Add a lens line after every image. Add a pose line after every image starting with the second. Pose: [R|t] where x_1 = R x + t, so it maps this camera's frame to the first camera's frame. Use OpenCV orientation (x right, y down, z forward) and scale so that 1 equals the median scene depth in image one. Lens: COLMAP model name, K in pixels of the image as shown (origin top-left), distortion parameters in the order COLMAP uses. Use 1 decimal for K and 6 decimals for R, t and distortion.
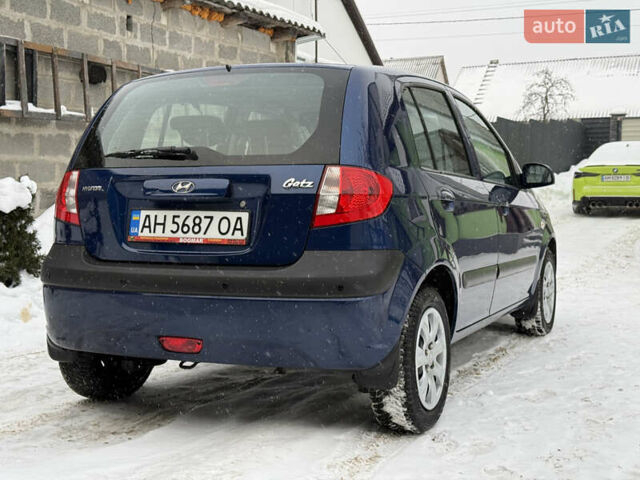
lens RADIAL K [[867.0, 0, 323.0], [0, 867.0, 239.9], [0, 0, 1]] dist [0.183728, 0.000000]
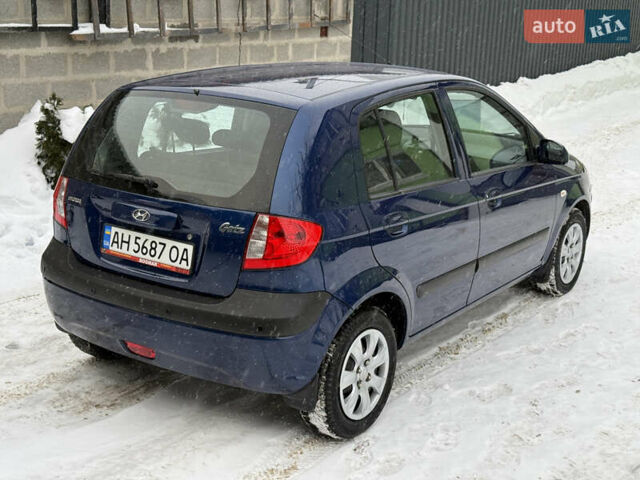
lens RADIAL K [[867.0, 0, 321.3], [0, 867.0, 240.3], [0, 0, 1]] dist [0.183728, 0.000000]
pose [[0.984596, 0.070053, -0.160199, 0.240524], [-0.038699, 0.980817, 0.191050, -0.244712], [0.170509, -0.181907, 0.968419, -0.044584]]
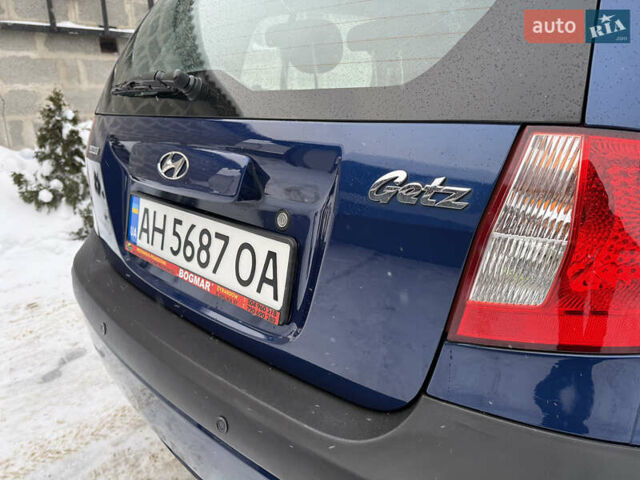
lens RADIAL K [[471.2, 0, 316.2], [0, 471.2, 235.4], [0, 0, 1]] dist [0.176357, 0.007222]
pose [[0.939937, 0.092639, -0.328536, -0.004228], [-0.021775, 0.976781, 0.213131, -0.078352], [0.340652, -0.193176, 0.920130, 0.767933]]
